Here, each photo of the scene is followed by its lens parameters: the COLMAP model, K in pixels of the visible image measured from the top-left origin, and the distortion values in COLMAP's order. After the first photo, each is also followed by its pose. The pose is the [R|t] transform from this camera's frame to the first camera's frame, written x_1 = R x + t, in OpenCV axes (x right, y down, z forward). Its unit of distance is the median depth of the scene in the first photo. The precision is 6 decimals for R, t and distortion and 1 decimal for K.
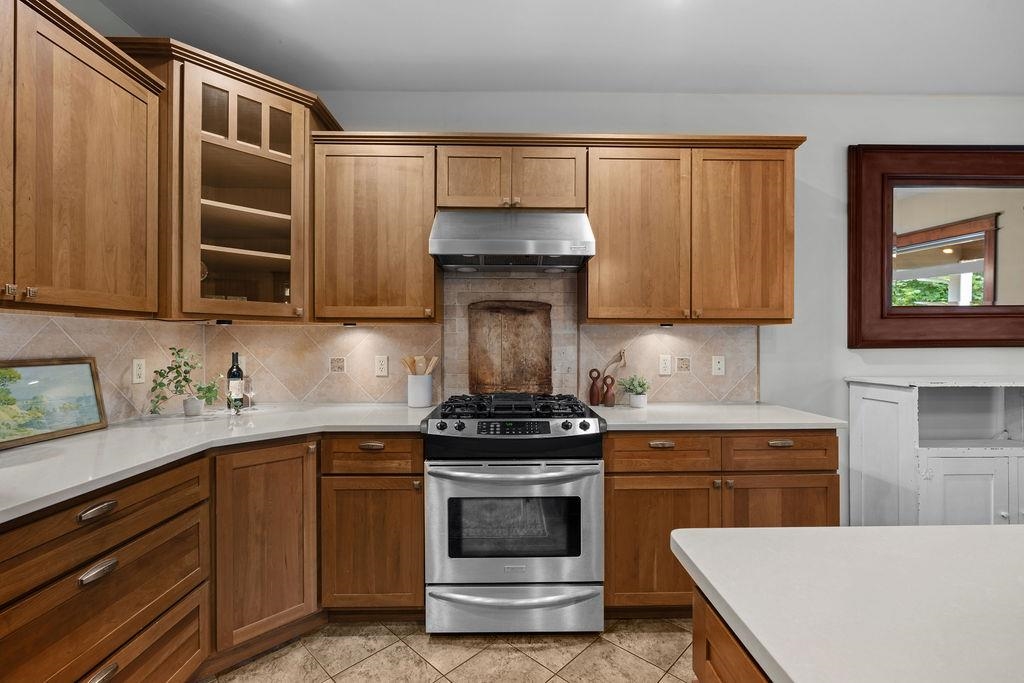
lens RADIAL K [[451.1, 0, 517.6], [0, 451.1, 341.8], [0, 0, 1]] dist [-0.000539, 0.000827]
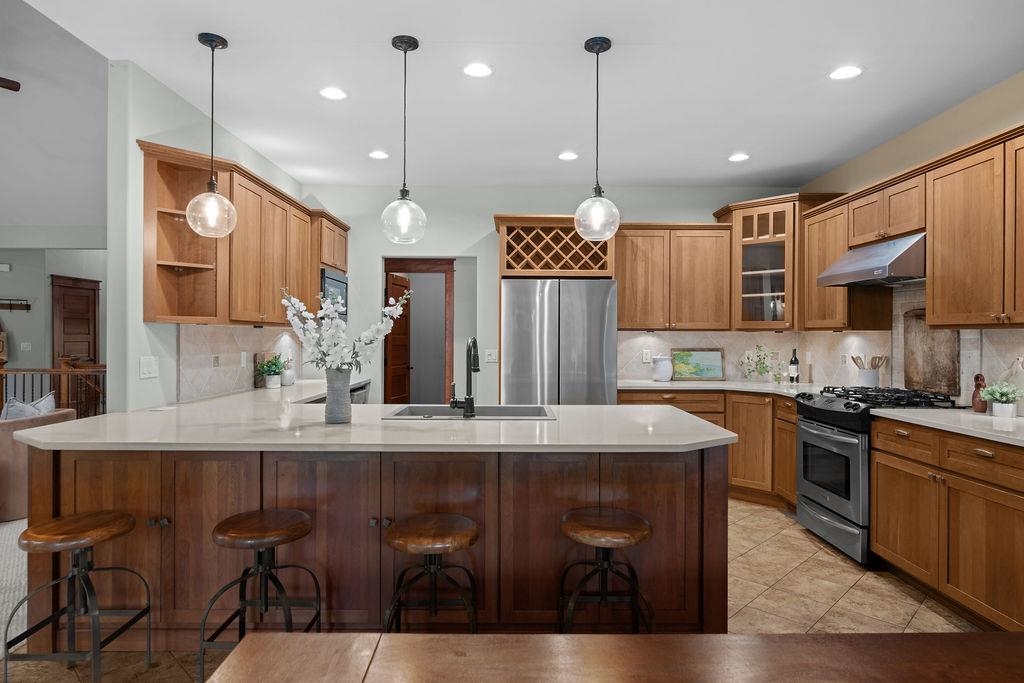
lens RADIAL K [[580.1, 0, 516.2], [0, 580.1, 339.5], [0, 0, 1]] dist [-0.002993, 0.000111]
pose [[-0.008561, 0.006773, -0.999940, 1.609371], [-0.004696, 0.999966, 0.006813, -0.021687], [0.999952, 0.004754, -0.008529, -0.005656]]
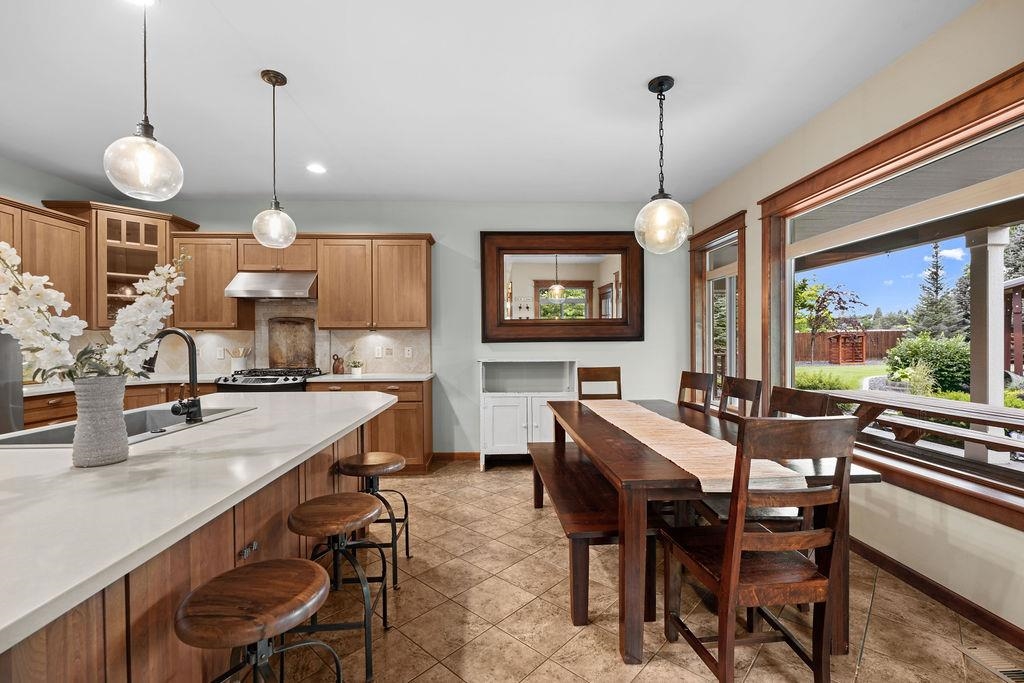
lens RADIAL K [[451.1, 0, 512.2], [0, 451.1, 344.2], [0, 0, 1]] dist [-0.000539, 0.000827]
pose [[0.999782, -0.004038, 0.020479, 0.950176], [0.003814, 0.999933, 0.010944, 0.001079], [-0.020522, -0.010864, 0.999730, -0.954395]]
